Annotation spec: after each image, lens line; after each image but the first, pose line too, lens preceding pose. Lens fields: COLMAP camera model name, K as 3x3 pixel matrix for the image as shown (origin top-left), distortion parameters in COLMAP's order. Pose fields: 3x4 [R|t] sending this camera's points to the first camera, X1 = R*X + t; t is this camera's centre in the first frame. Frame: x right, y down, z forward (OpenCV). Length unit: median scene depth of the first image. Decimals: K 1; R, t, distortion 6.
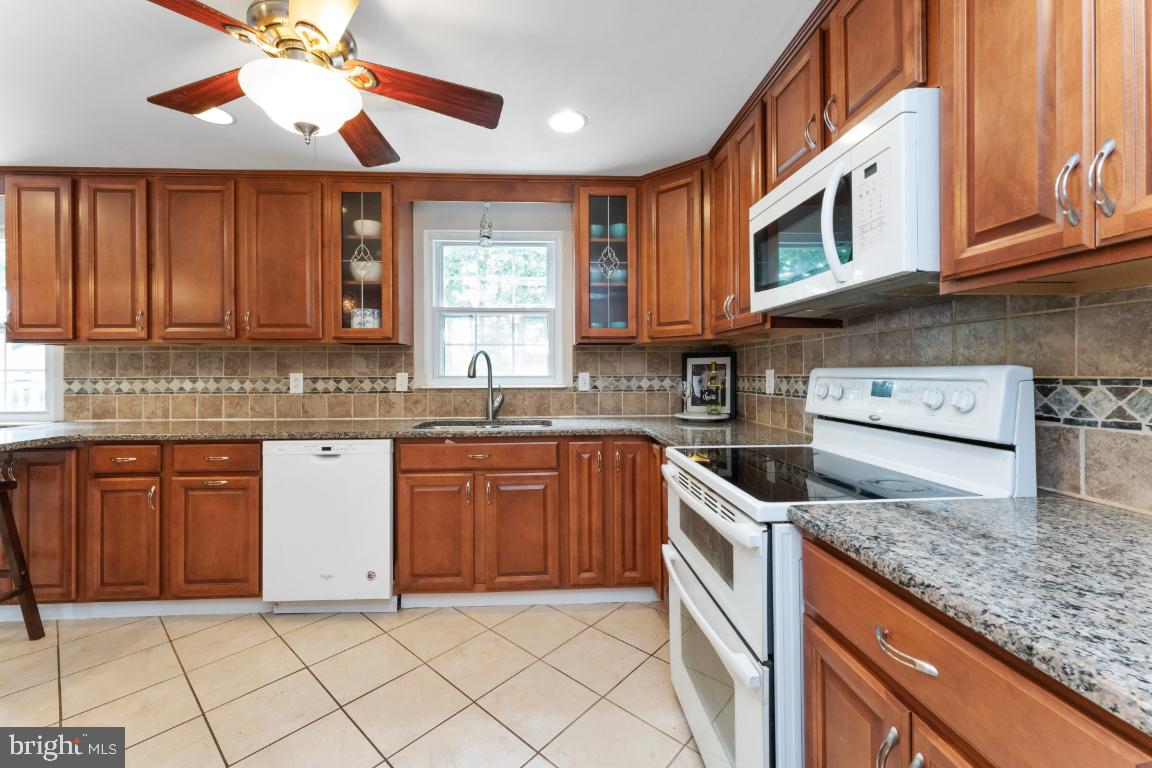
lens RADIAL K [[461.4, 0, 572.2], [0, 461.4, 369.8], [0, 0, 1]] dist [-0.001094, -0.000273]
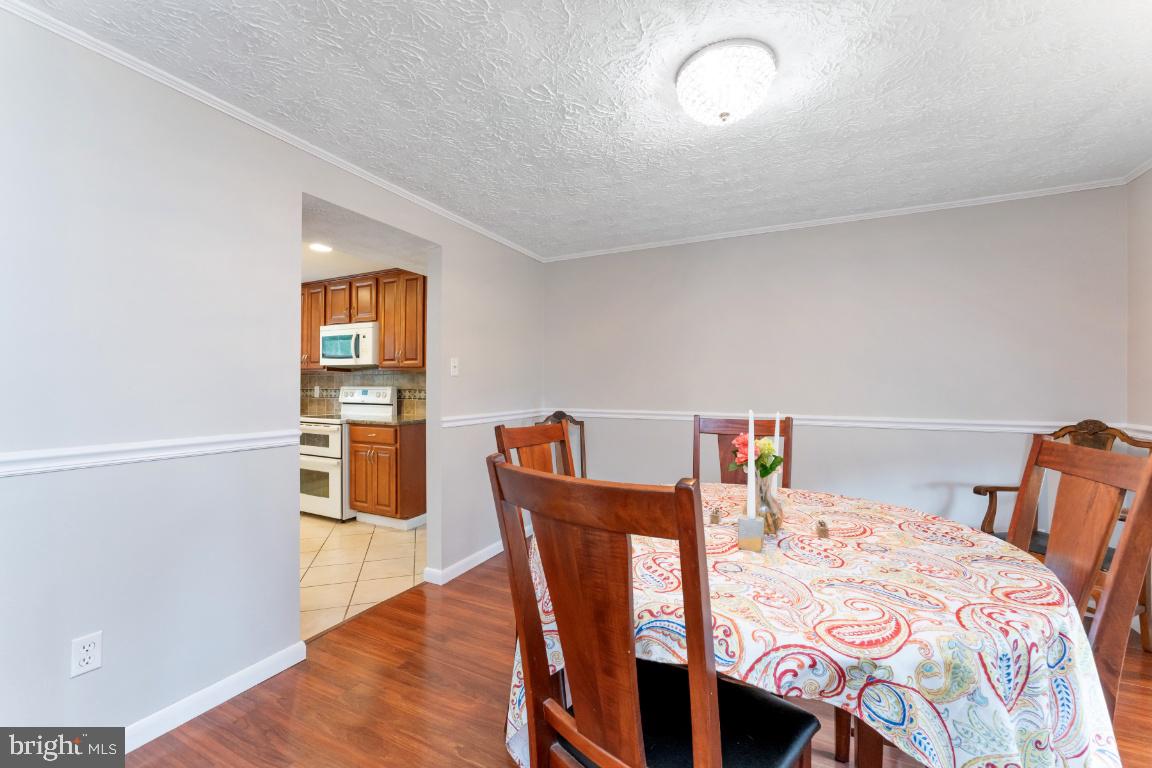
lens RADIAL K [[456.5, 0, 574.5], [0, 456.5, 380.2], [0, 0, 1]] dist [-0.000875, -0.000372]
pose [[0.500298, 0.021540, 0.865585, -0.812007], [-0.010209, 0.999768, -0.018978, -0.001227], [-0.865793, 0.000658, 0.500402, -1.118026]]
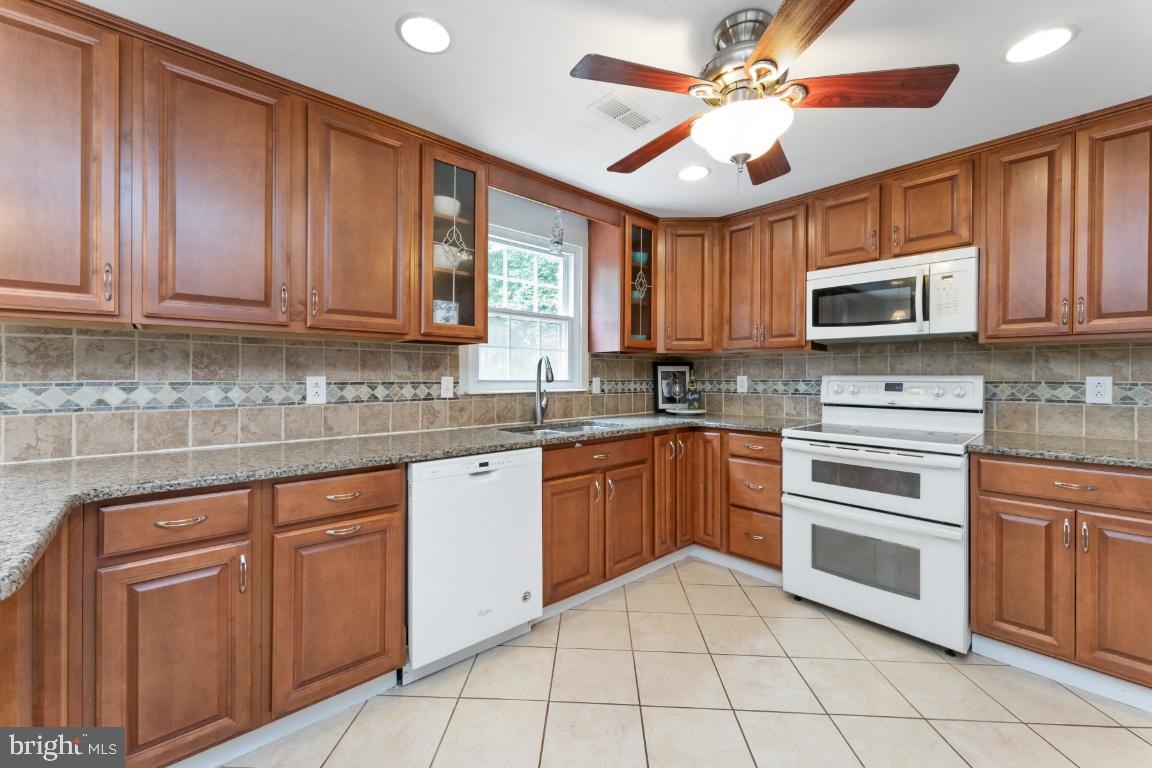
lens RADIAL K [[457.8, 0, 573.3], [0, 457.8, 376.1], [0, 0, 1]] dist [0.000047, -0.000059]
pose [[0.782023, 0.005833, 0.623222, -0.825100], [-0.007929, 0.999968, 0.000590, 0.003445], [-0.623199, -0.005403, 0.782045, 0.199936]]
